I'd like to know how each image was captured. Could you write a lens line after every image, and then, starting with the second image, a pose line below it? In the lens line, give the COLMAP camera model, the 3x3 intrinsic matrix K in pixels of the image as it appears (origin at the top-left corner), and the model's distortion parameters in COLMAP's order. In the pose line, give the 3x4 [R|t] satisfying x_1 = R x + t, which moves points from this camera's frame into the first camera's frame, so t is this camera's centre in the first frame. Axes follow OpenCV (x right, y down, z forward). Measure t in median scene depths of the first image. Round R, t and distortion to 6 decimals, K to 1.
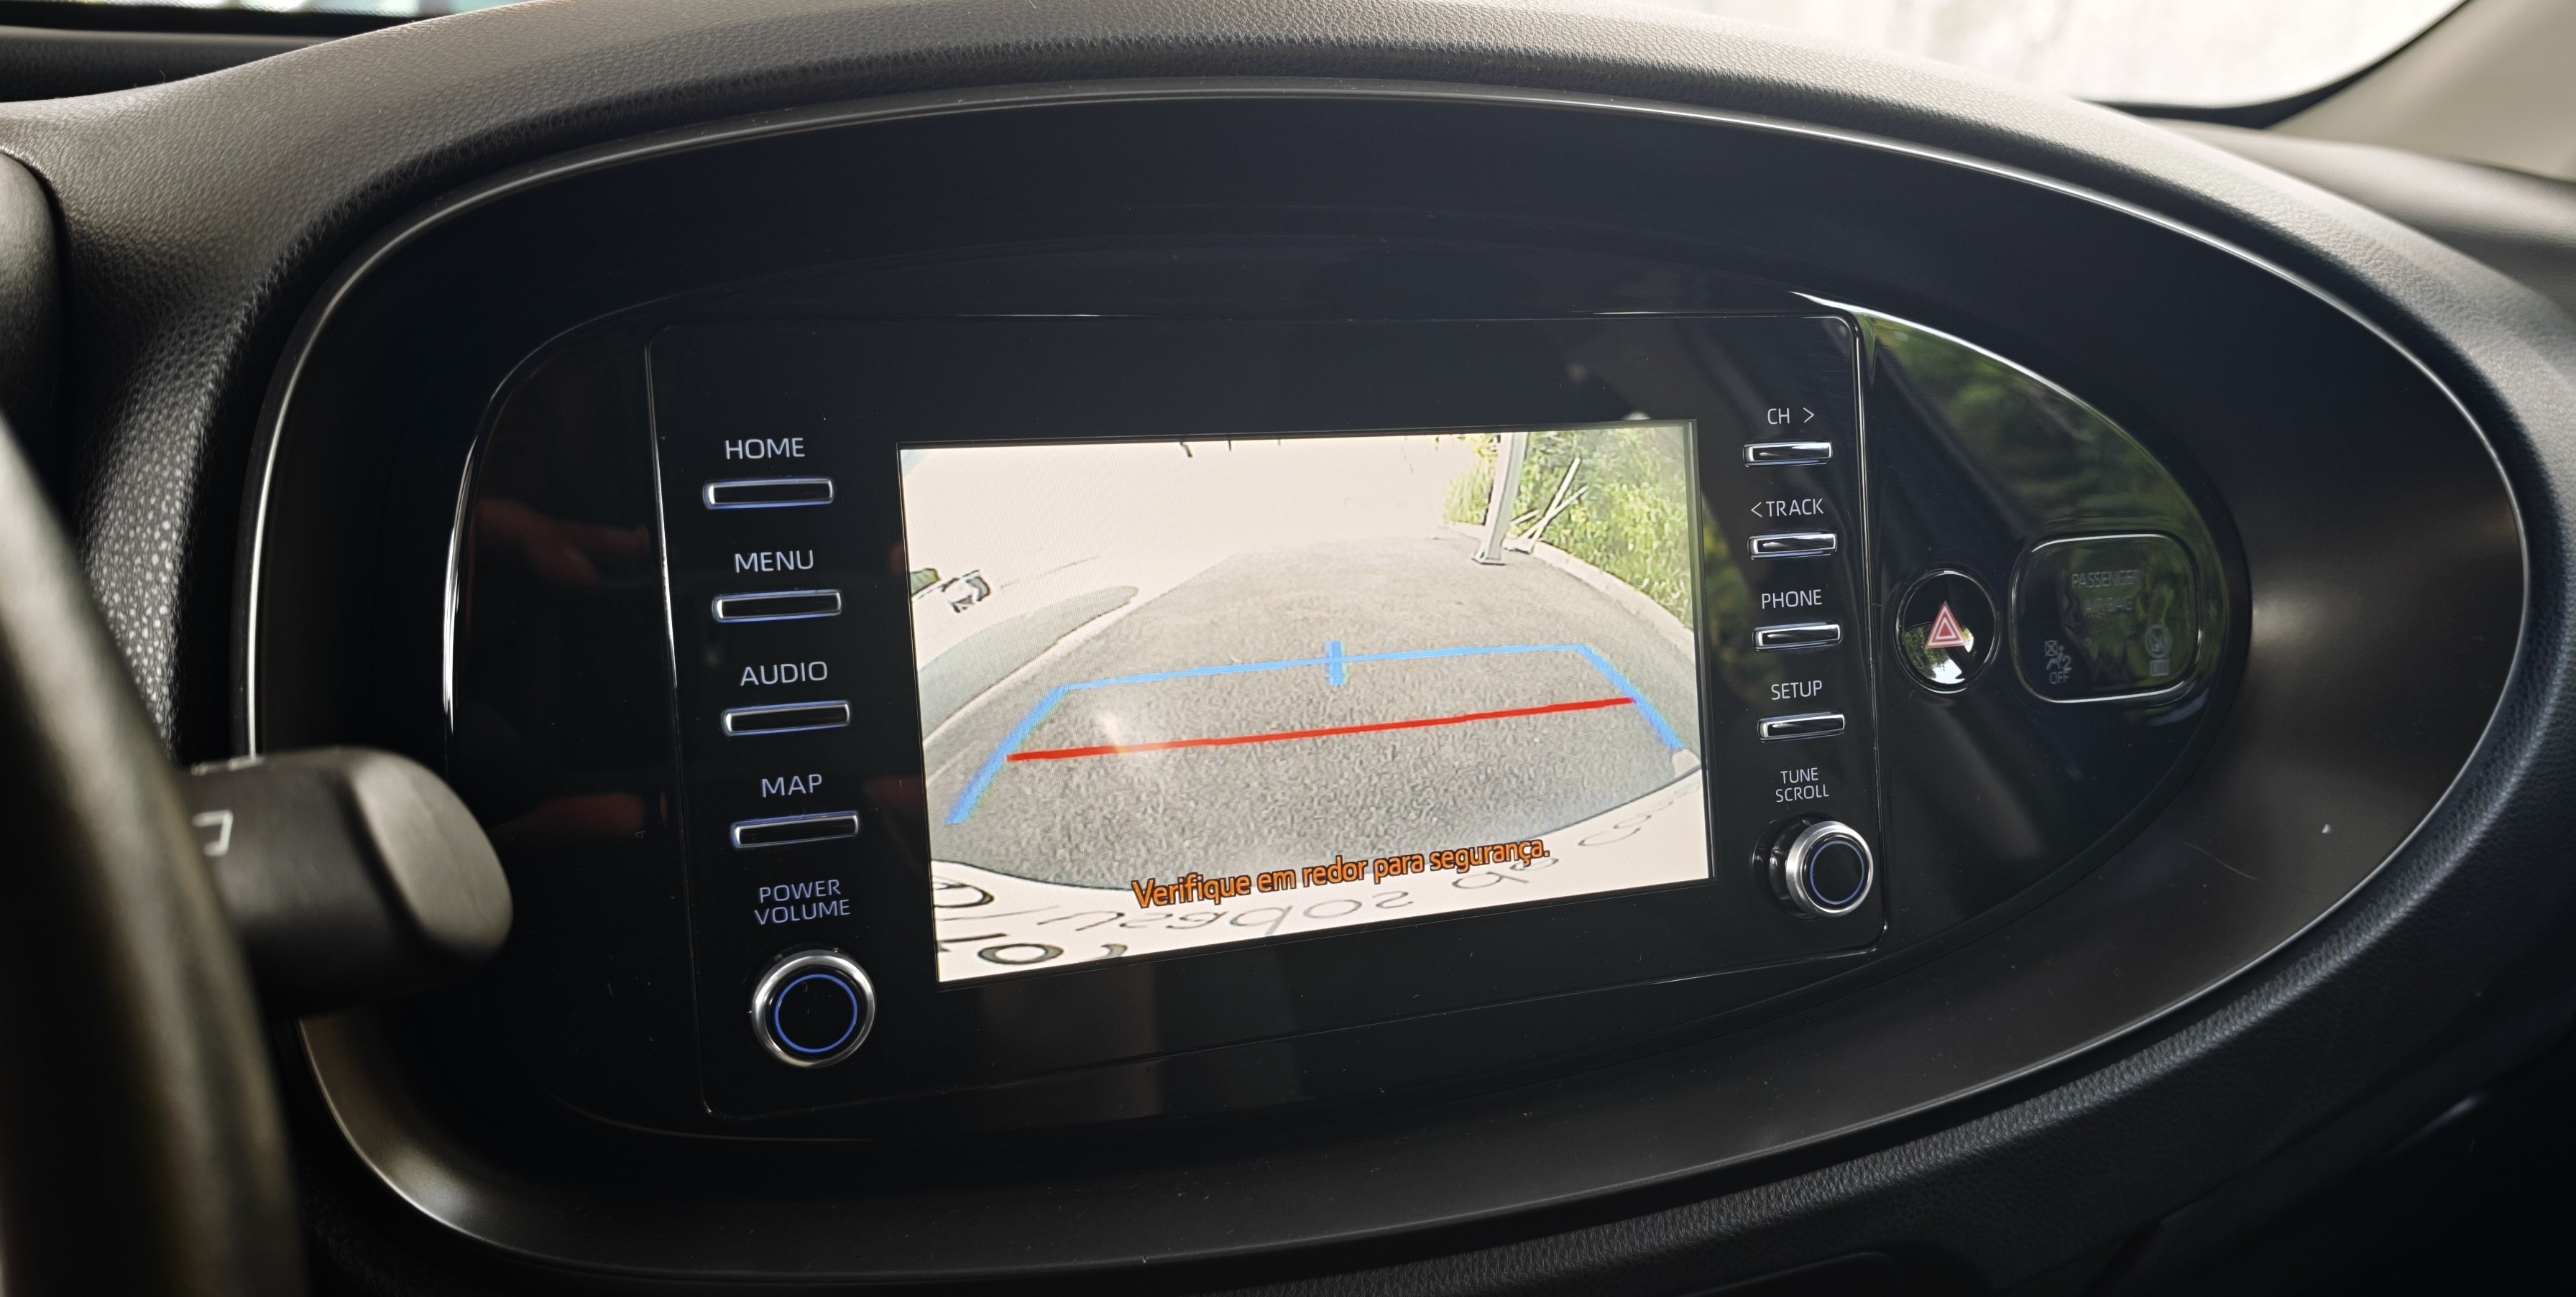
lens RADIAL K [[2037.2, 0, 1477.1], [0, 2037.2, 652.4], [0, 0, 1]] dist [0.048889, -0.000914]
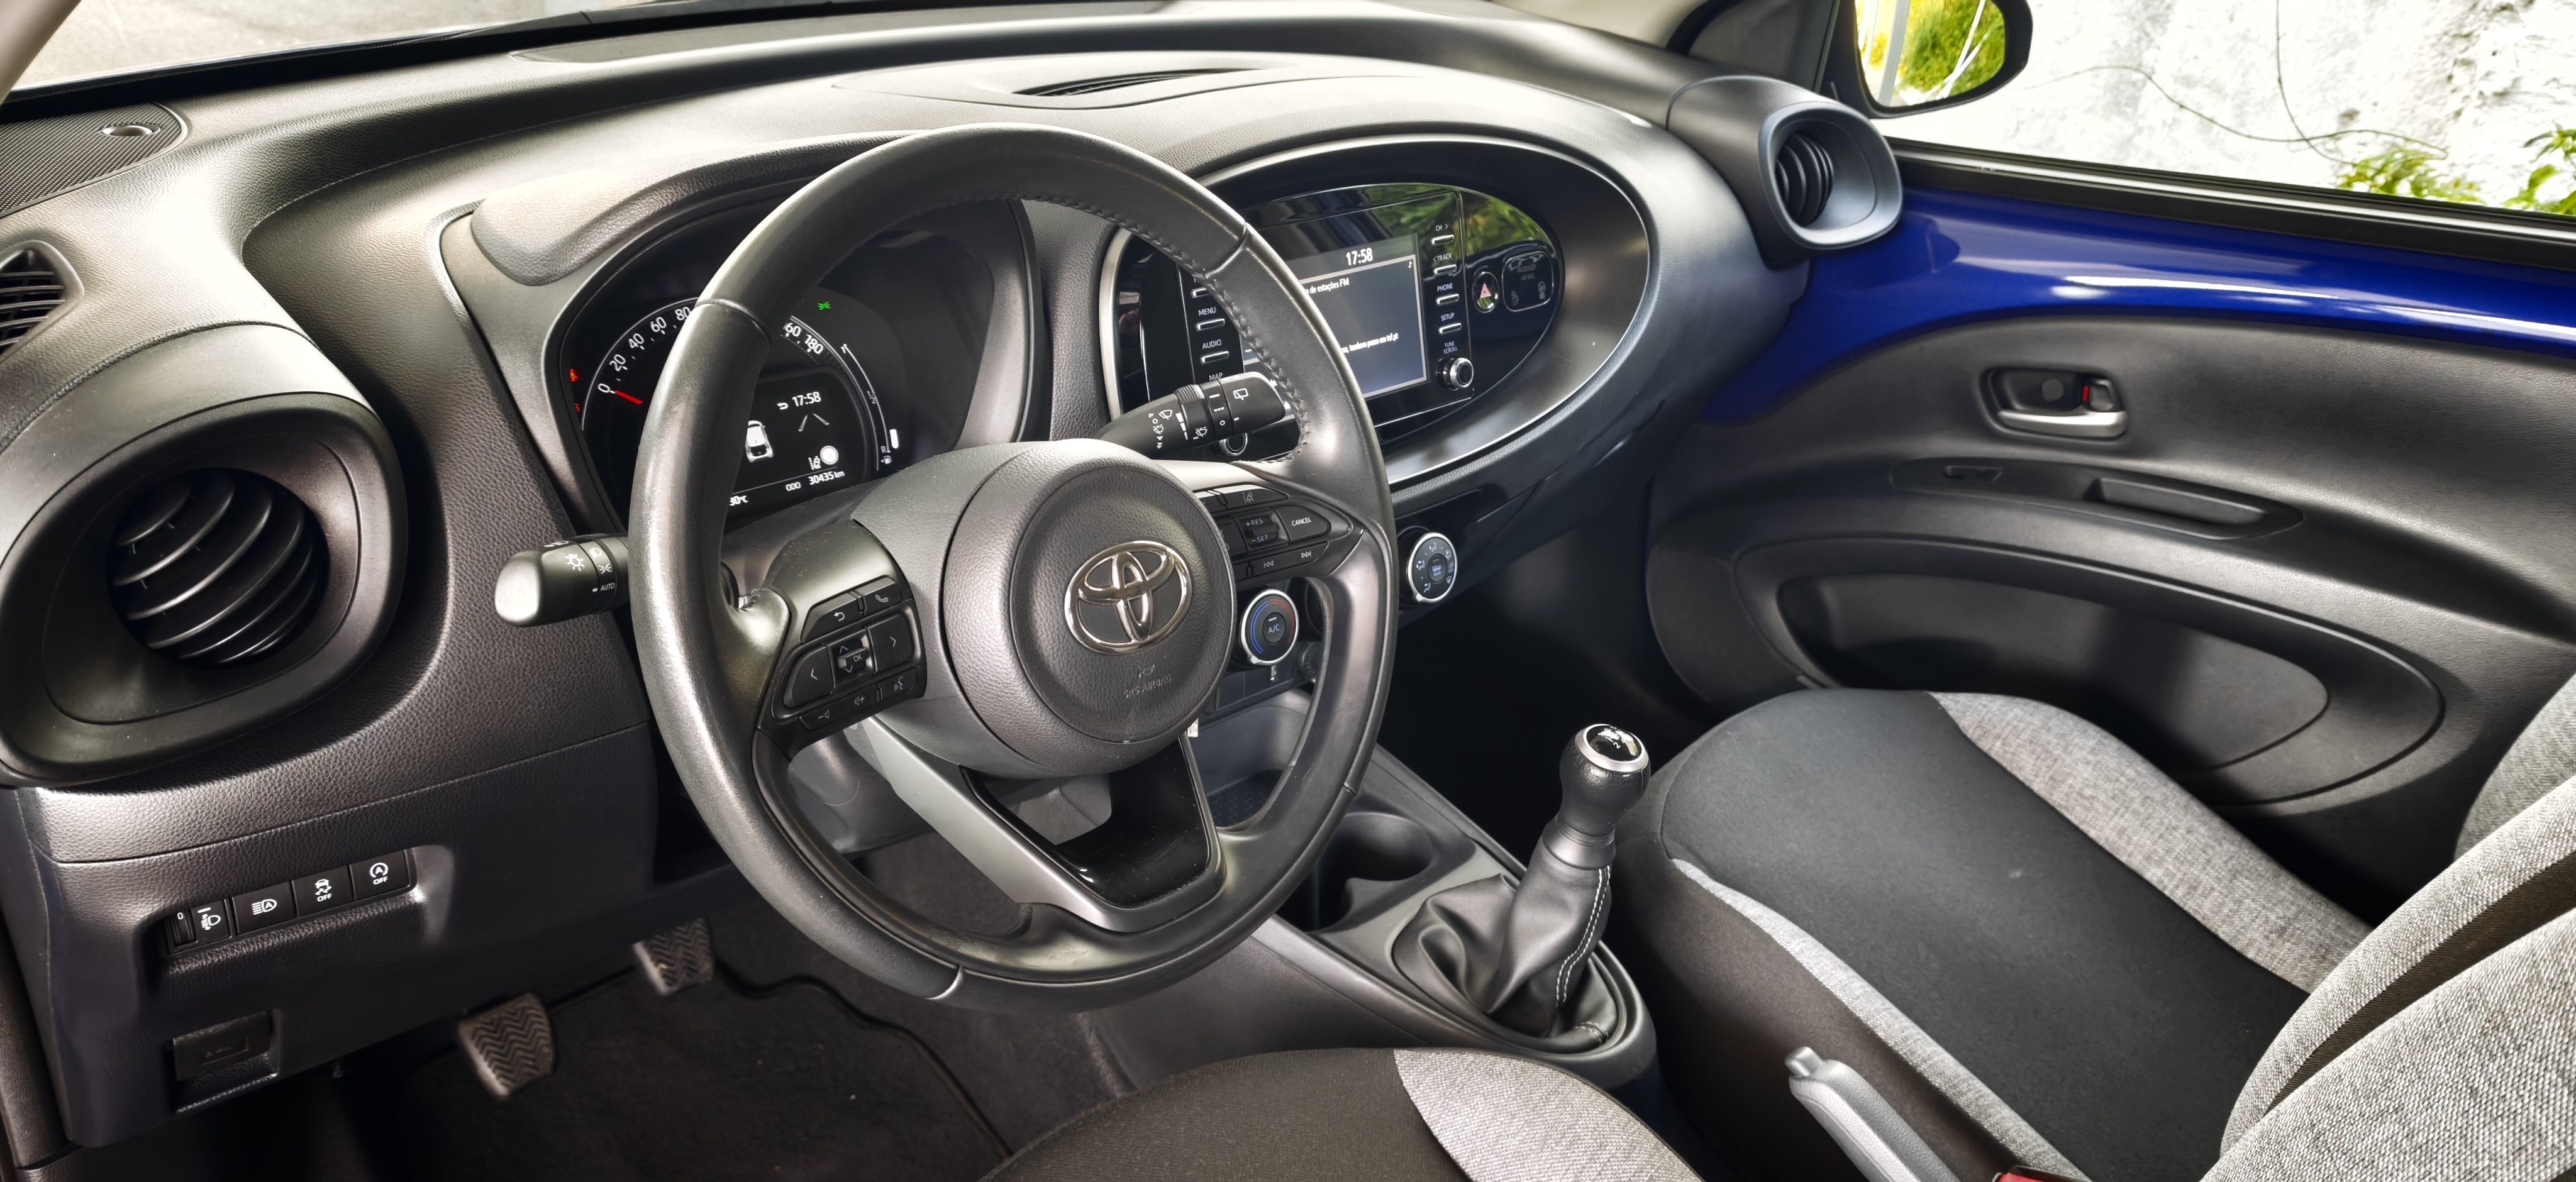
lens RADIAL K [[1737.3, 0, 1314.0], [0, 1737.3, 629.9], [0, 0, 1]] dist [-0.001894, -0.002149]
pose [[0.943661, -0.141663, 0.299058, -0.893090], [0.068823, 0.967990, 0.241368, -0.172551], [-0.323678, -0.207187, 0.923204, -1.475921]]
